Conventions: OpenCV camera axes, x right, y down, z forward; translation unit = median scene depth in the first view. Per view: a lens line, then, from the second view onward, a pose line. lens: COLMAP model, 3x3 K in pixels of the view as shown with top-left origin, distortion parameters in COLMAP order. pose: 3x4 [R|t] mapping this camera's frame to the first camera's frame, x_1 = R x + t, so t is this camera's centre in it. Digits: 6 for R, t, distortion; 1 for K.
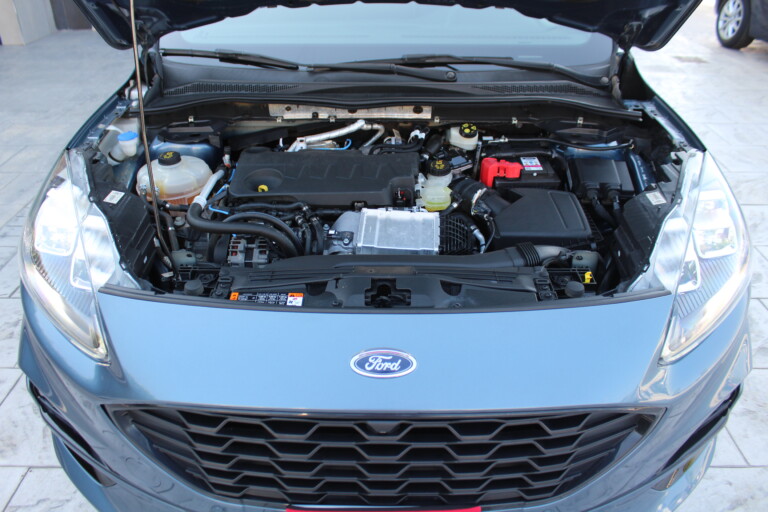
lens RADIAL K [[641.1, 0, 381.5], [0, 641.1, 247.7], [0, 0, 1]] dist [-0.163479, 0.148471]
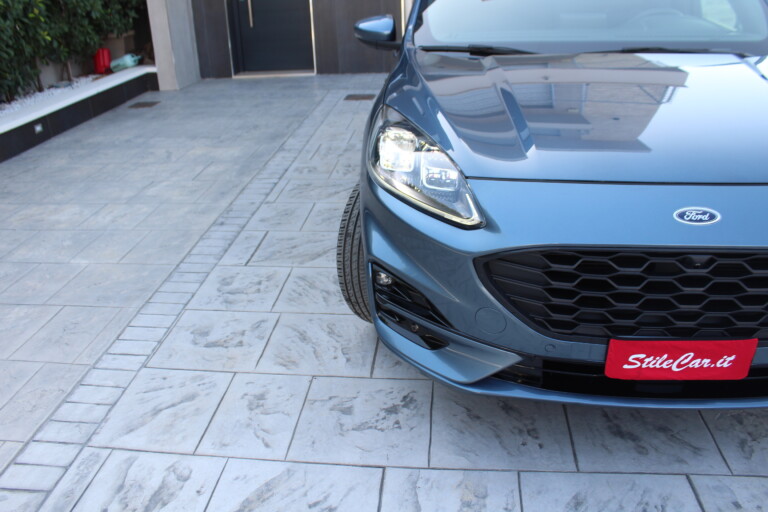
lens RADIAL K [[641.1, 0, 381.5], [0, 641.1, 247.7], [0, 0, 1]] dist [-0.163479, 0.148471]
pose [[0.994032, 0.009857, -0.108642, -0.311387], [-0.020643, 0.994913, -0.098605, 0.230841], [0.107117, 0.100259, 0.989178, -0.247414]]
